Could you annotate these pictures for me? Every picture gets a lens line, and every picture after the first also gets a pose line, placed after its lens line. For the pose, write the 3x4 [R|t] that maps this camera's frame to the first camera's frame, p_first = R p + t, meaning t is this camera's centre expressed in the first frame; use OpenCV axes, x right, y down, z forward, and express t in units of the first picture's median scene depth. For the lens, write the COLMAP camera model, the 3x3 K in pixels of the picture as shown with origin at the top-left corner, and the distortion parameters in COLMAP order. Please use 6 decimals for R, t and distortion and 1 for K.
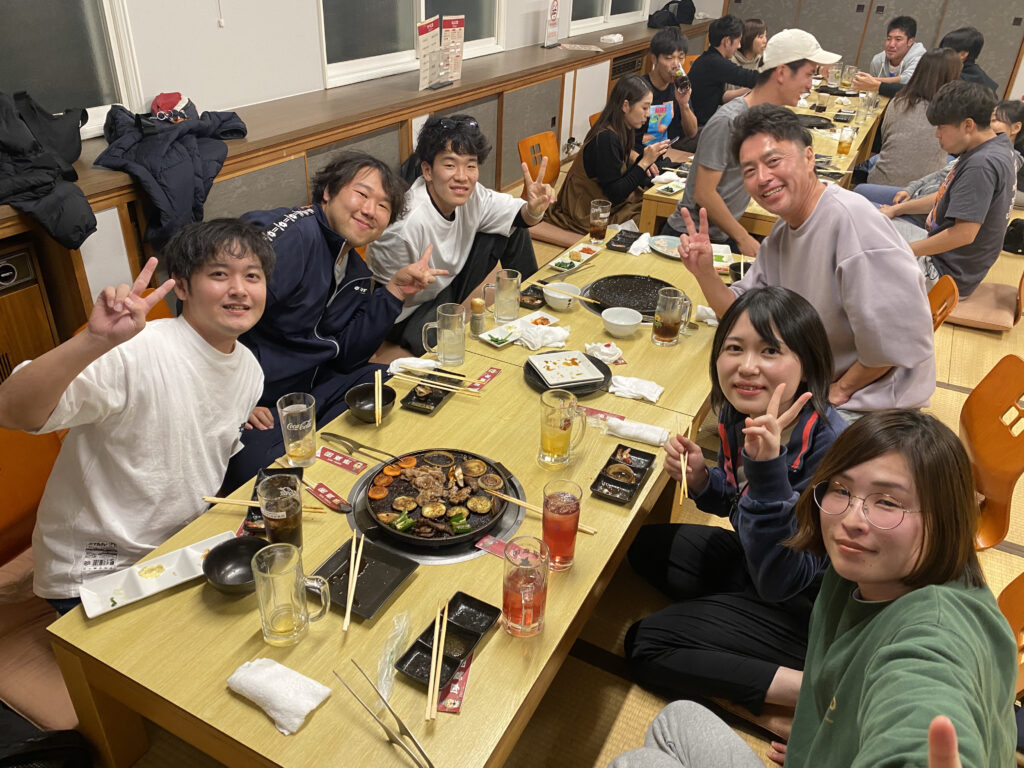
lens RADIAL K [[781.8, 0, 512.0], [0, 781.8, 384.0], [0, 0, 1]] dist [-0.001882, -0.000885]
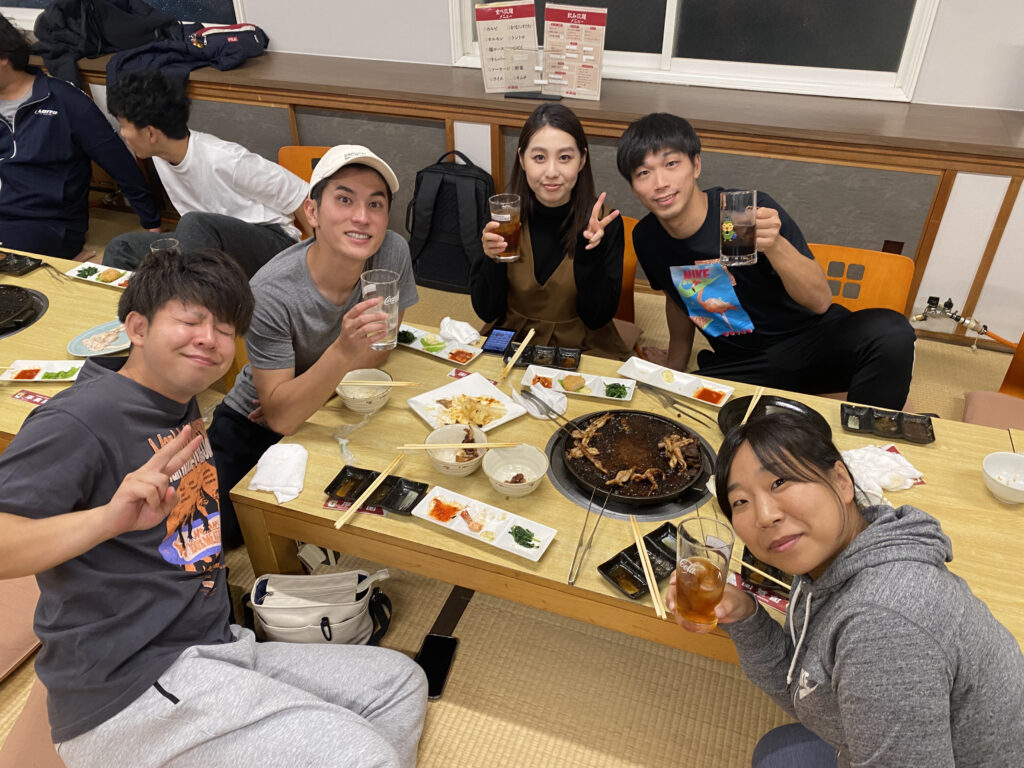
lens RADIAL K [[781.8, 0, 512.0], [0, 781.8, 384.0], [0, 0, 1]] dist [-0.001882, -0.000885]
pose [[0.126701, 0.530276, -0.838304, 0.659372], [-0.489315, 0.768547, 0.412196, -0.467193], [0.862854, 0.357969, 0.356848, 0.819090]]
